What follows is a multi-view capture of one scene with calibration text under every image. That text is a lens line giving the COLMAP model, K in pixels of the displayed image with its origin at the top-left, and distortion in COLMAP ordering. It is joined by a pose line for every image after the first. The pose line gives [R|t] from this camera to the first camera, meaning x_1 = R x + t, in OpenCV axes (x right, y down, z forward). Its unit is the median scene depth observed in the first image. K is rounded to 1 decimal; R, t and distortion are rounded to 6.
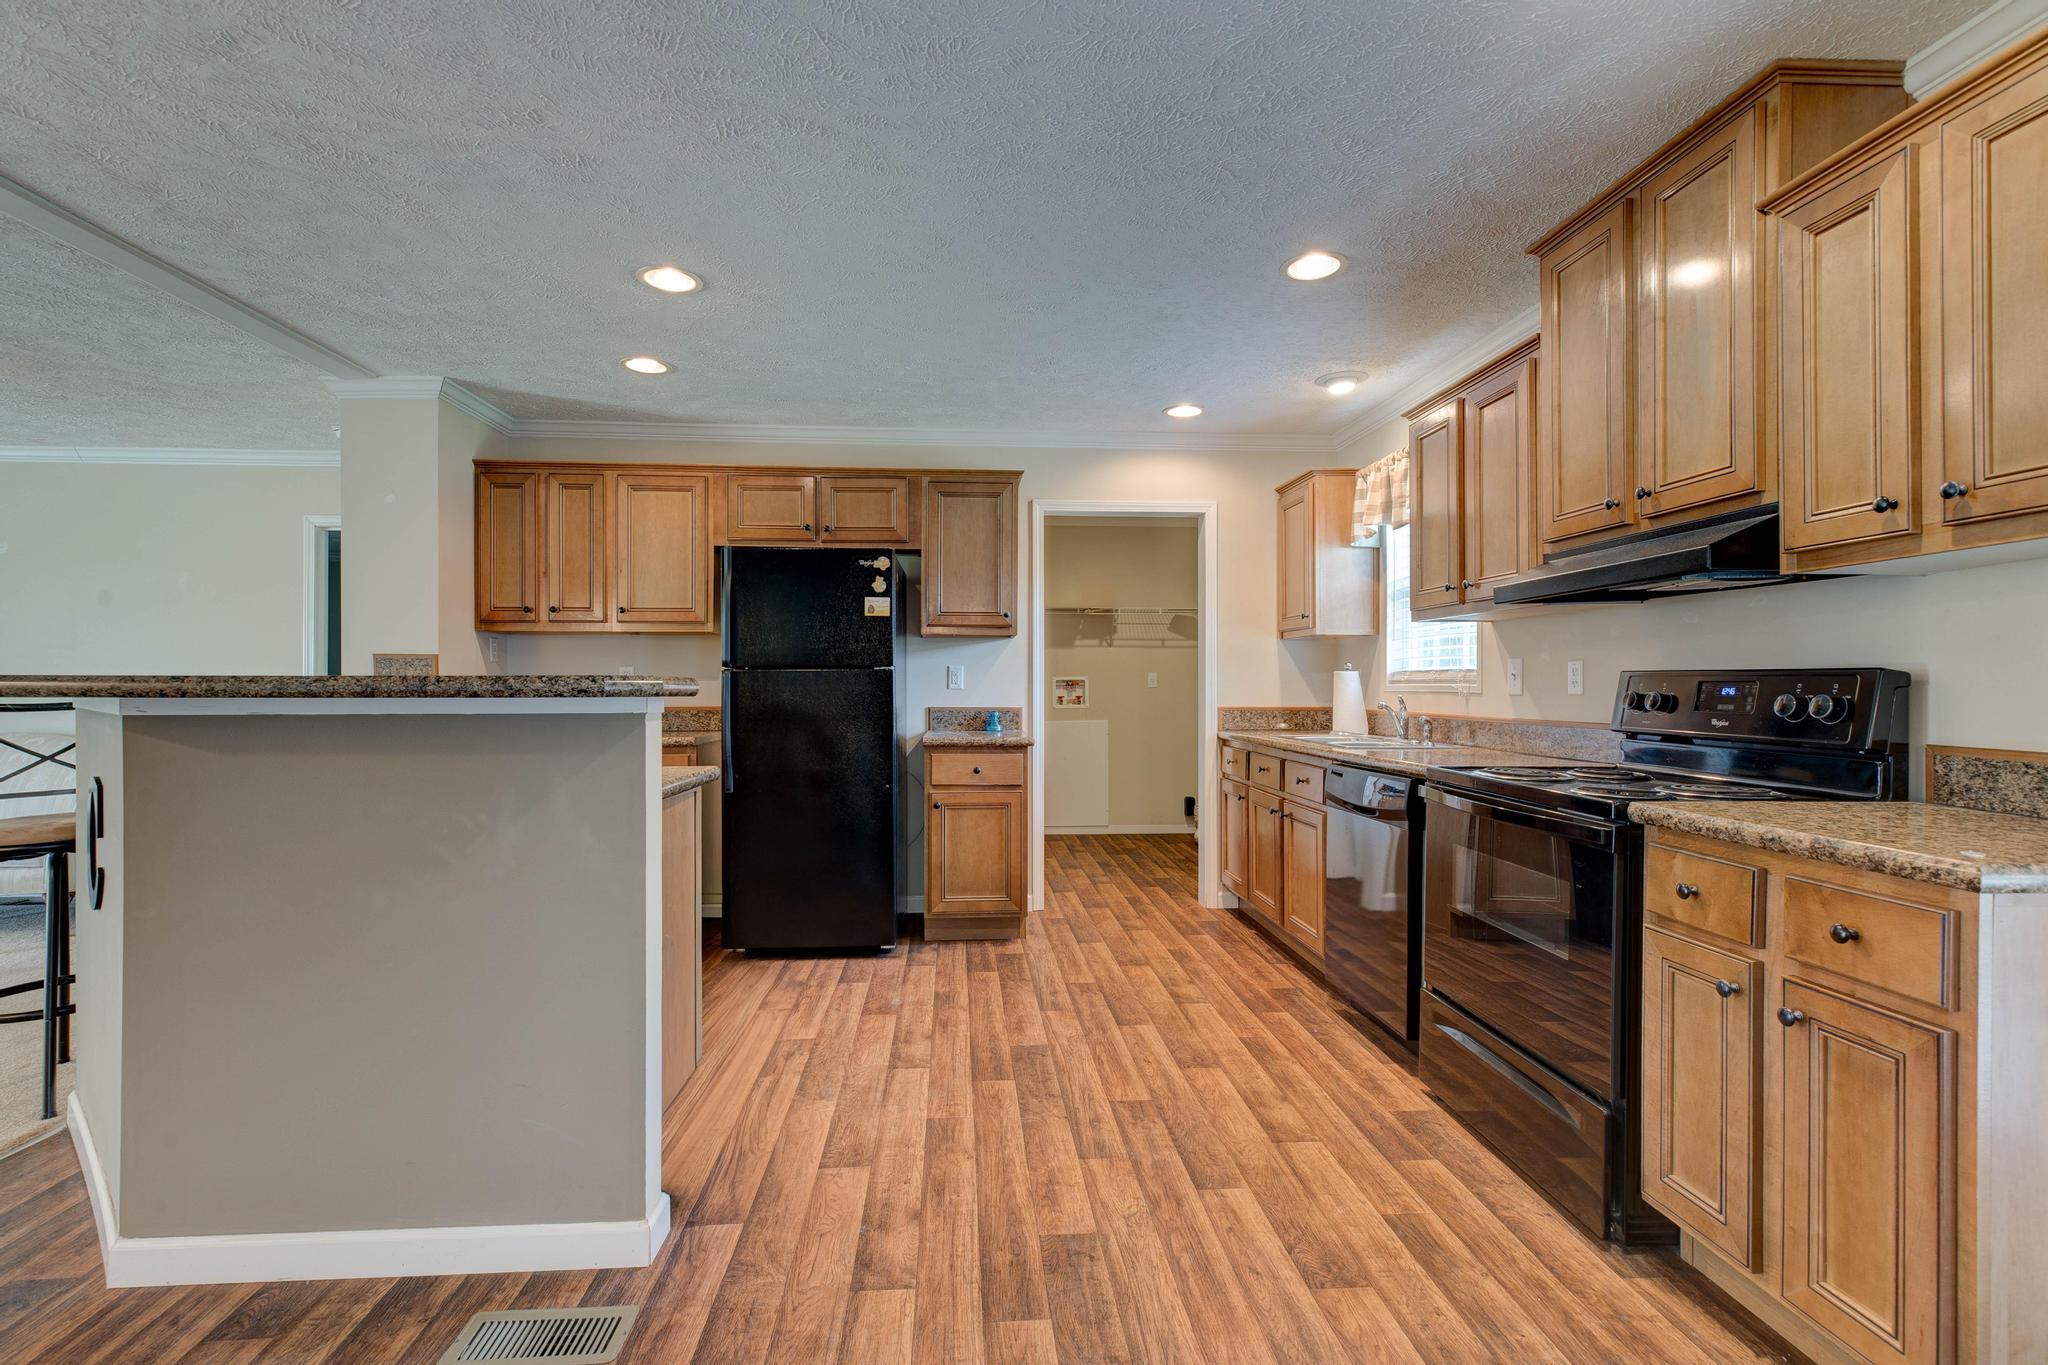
lens RADIAL K [[981.1, 0, 1022.5], [0, 981.1, 682.9], [0, 0, 1]] dist [-0.001273, -0.000189]
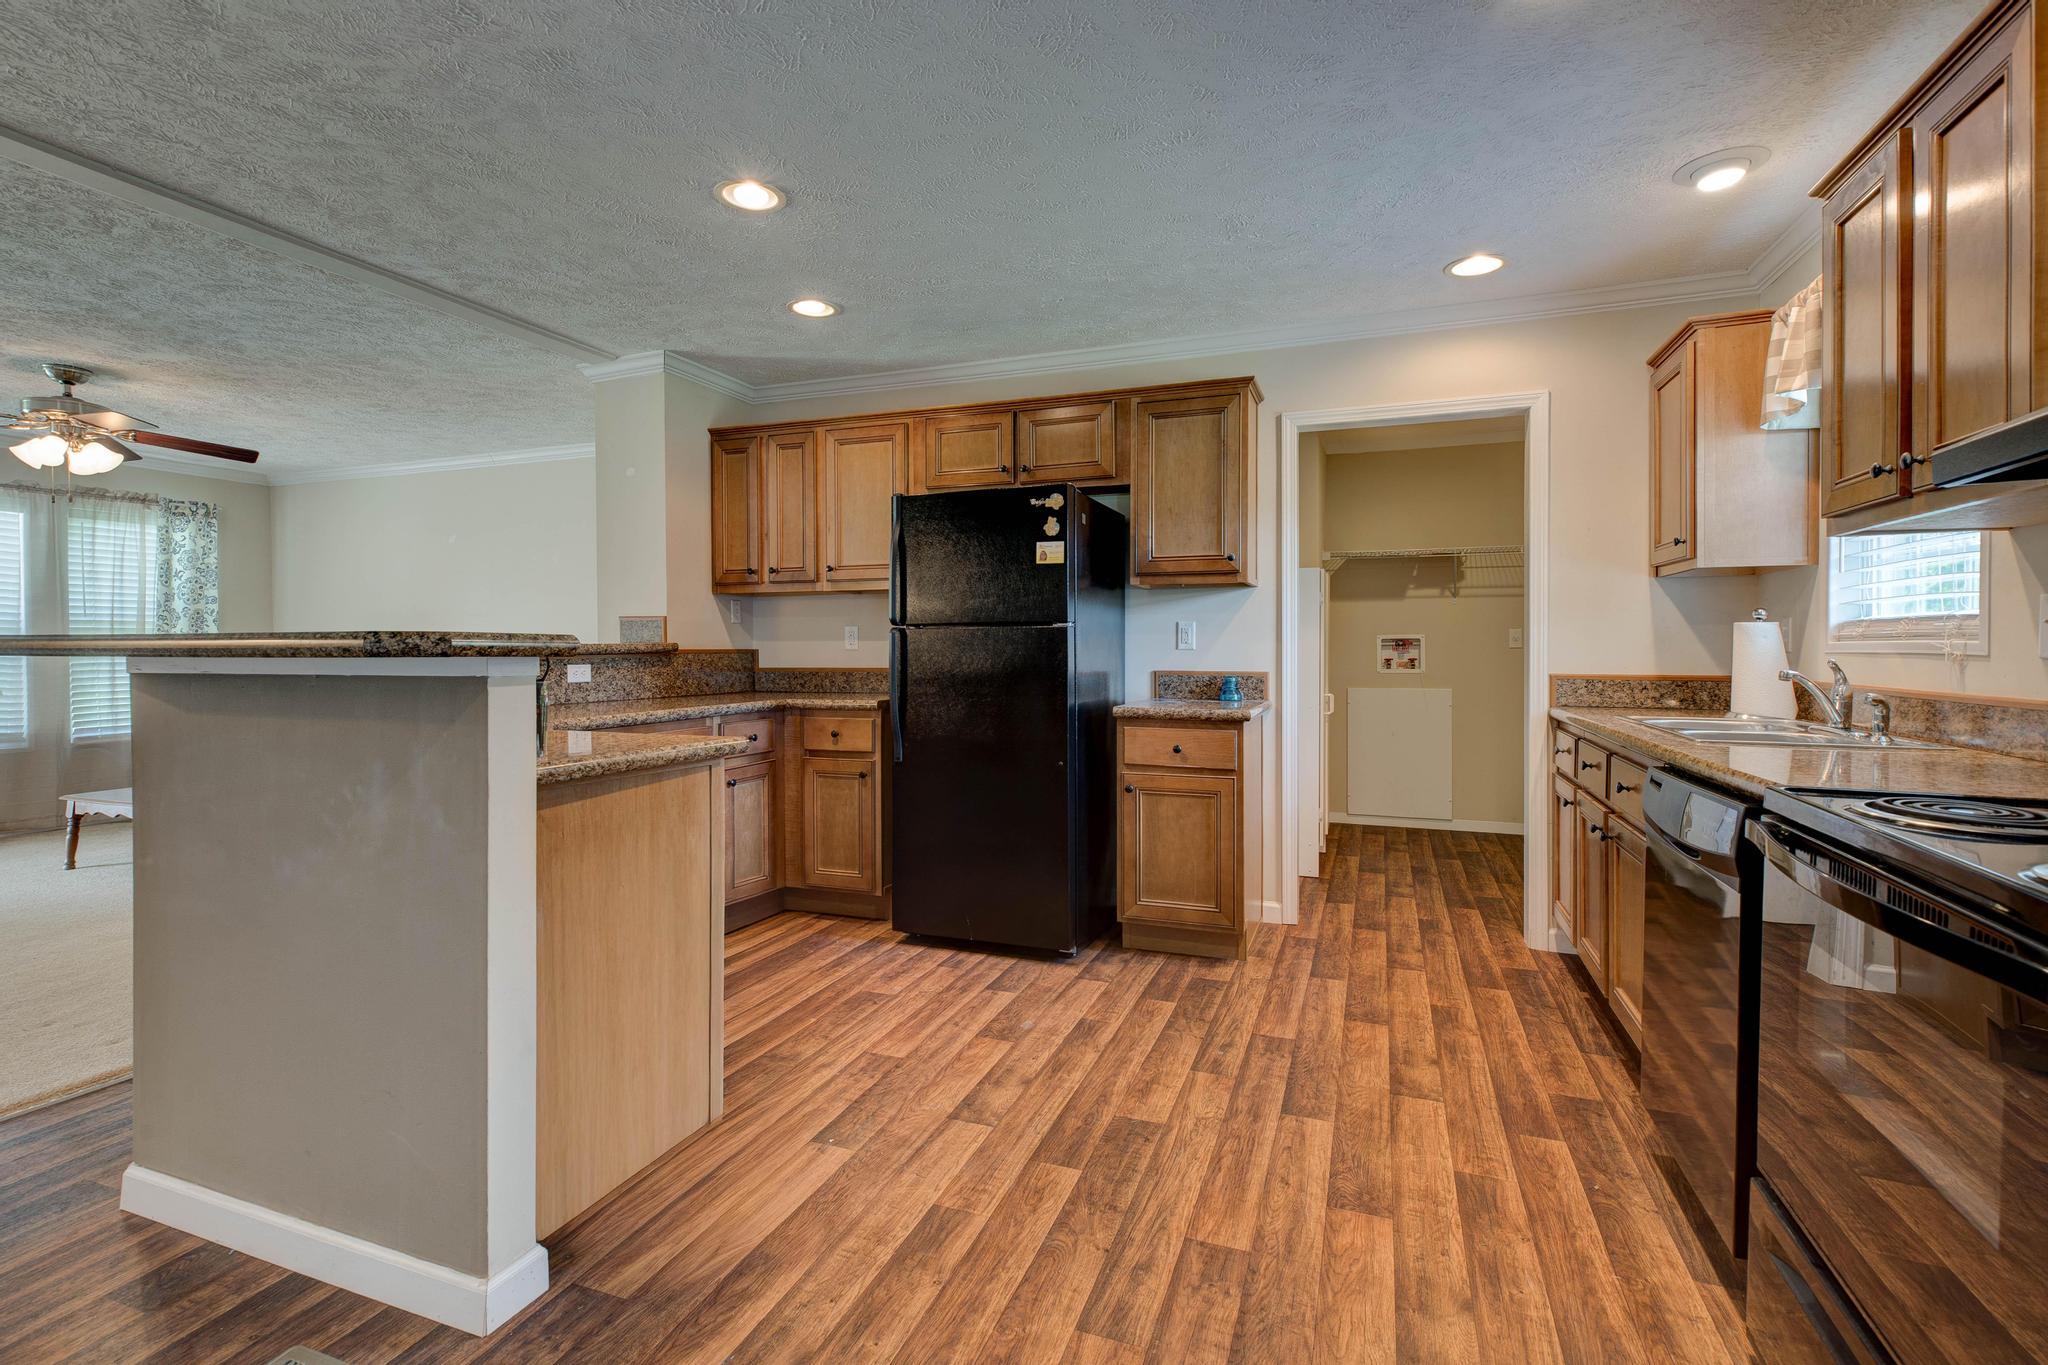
lens RADIAL K [[978.3, 0, 990.9], [0, 978.3, 659.2], [0, 0, 1]] dist [0.001261, -0.000447]
pose [[0.899819, 0.003958, -0.436245, 0.168261], [0.002592, 0.999893, 0.014419, 0.002279], [0.436256, -0.014105, 0.899712, 0.200835]]
